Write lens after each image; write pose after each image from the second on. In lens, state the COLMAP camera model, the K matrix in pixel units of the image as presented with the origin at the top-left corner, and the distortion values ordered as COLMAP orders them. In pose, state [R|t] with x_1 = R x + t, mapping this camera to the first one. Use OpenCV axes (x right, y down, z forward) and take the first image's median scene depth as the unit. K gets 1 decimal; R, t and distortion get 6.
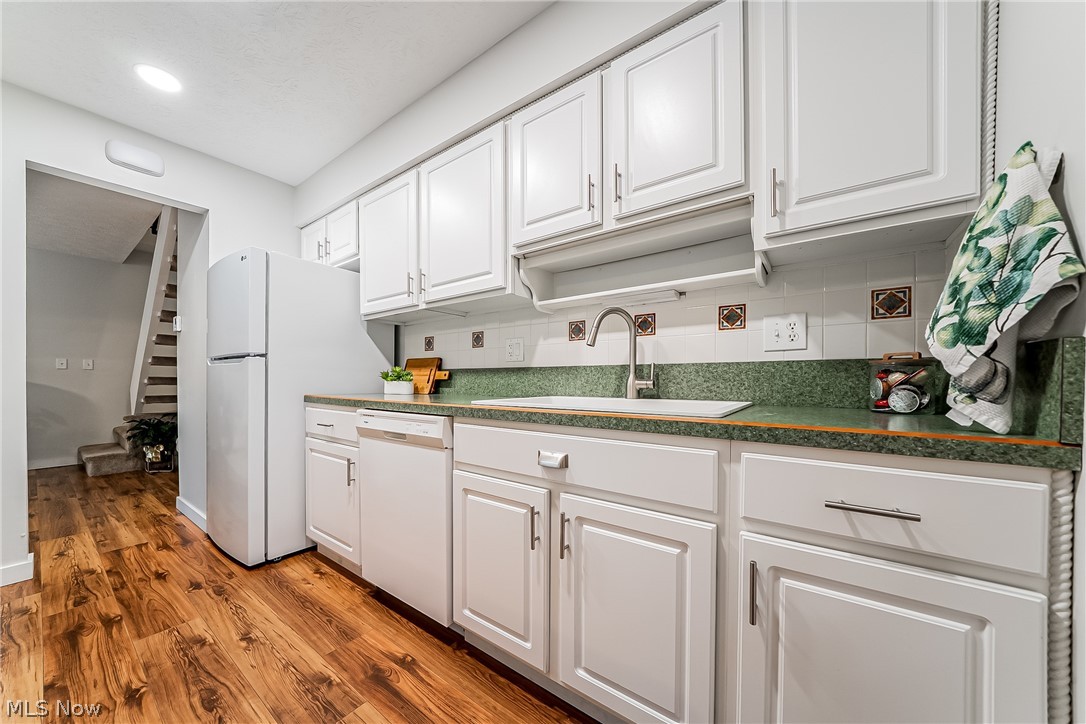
lens RADIAL K [[376.9, 0, 540.7], [0, 376.9, 379.7], [0, 0, 1]] dist [0.000064, 0.000009]
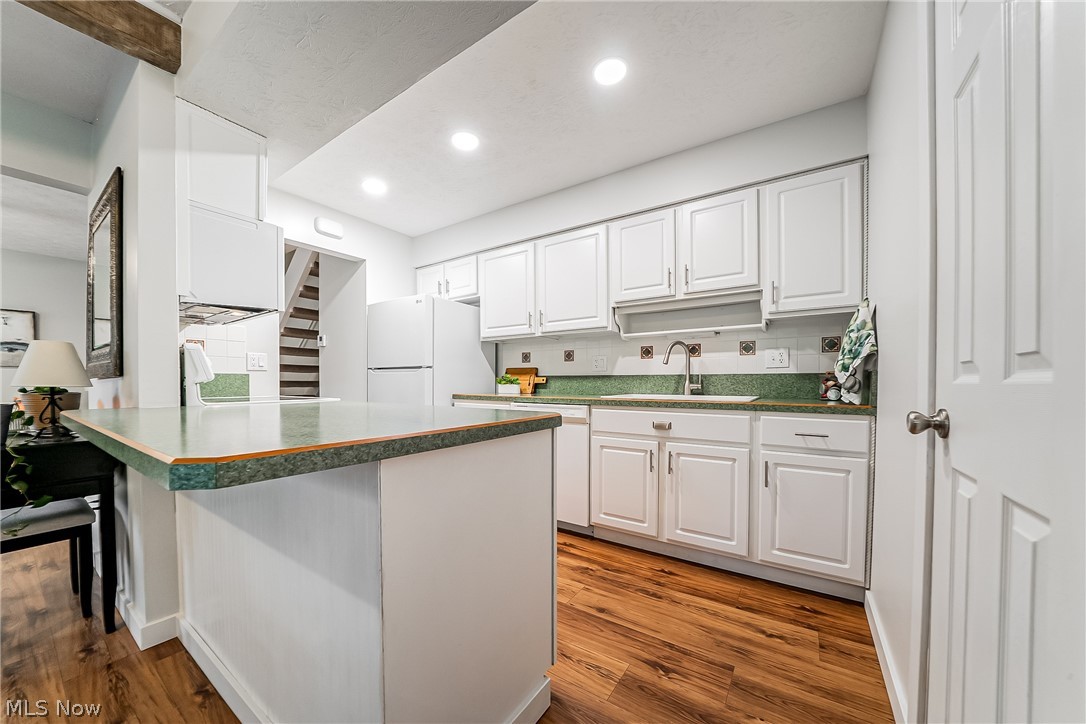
lens RADIAL K [[382.2, 0, 543.7], [0, 382.2, 381.6], [0, 0, 1]] dist [-0.000314, -0.000035]
pose [[0.999298, -0.001661, 0.037427, -0.516628], [0.001630, 0.999998, 0.000842, -0.013283], [-0.037429, -0.000780, 0.999299, -0.754984]]
